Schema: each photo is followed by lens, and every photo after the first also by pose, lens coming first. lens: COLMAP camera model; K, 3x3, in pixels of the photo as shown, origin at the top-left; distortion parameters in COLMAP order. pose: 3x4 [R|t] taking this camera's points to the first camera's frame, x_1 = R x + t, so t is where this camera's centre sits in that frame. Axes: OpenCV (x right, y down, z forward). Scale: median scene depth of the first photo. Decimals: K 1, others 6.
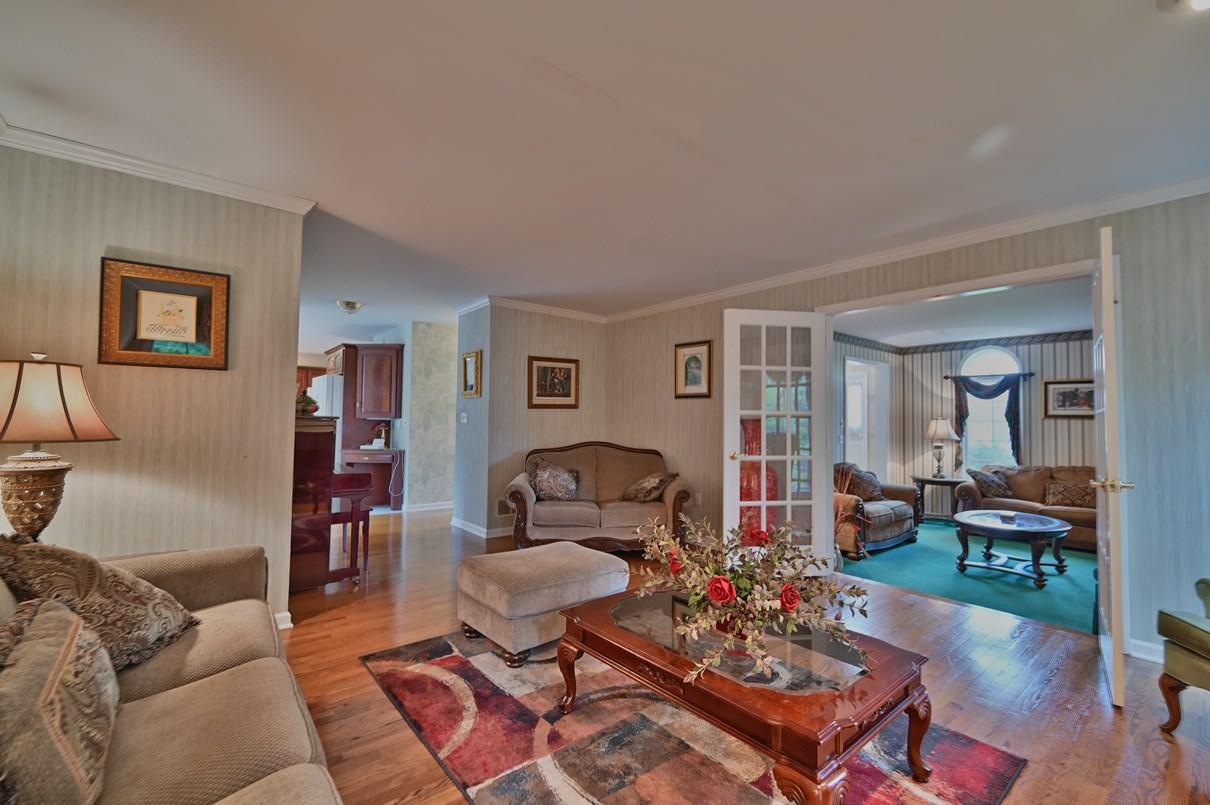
lens RADIAL K [[522.7, 0, 605.0], [0, 522.7, 402.5], [0, 0, 1]] dist [-0.000421, -0.000045]
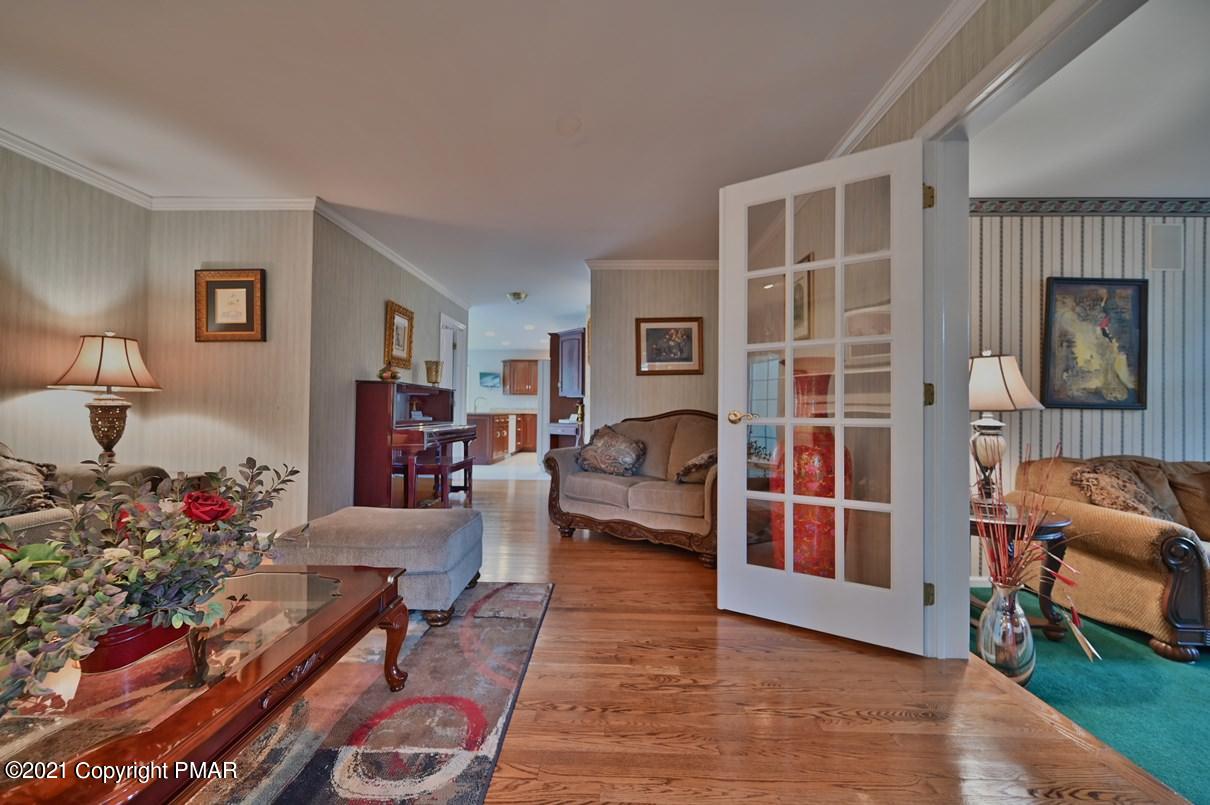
lens RADIAL K [[476.5, 0, 609.1], [0, 476.5, 406.2], [0, 0, 1]] dist [-0.001198, -0.000005]
pose [[0.754233, -0.014102, -0.656456, 0.465156], [0.024492, 0.999678, 0.006666, 0.074035], [0.656150, -0.021105, 0.754335, 0.427459]]
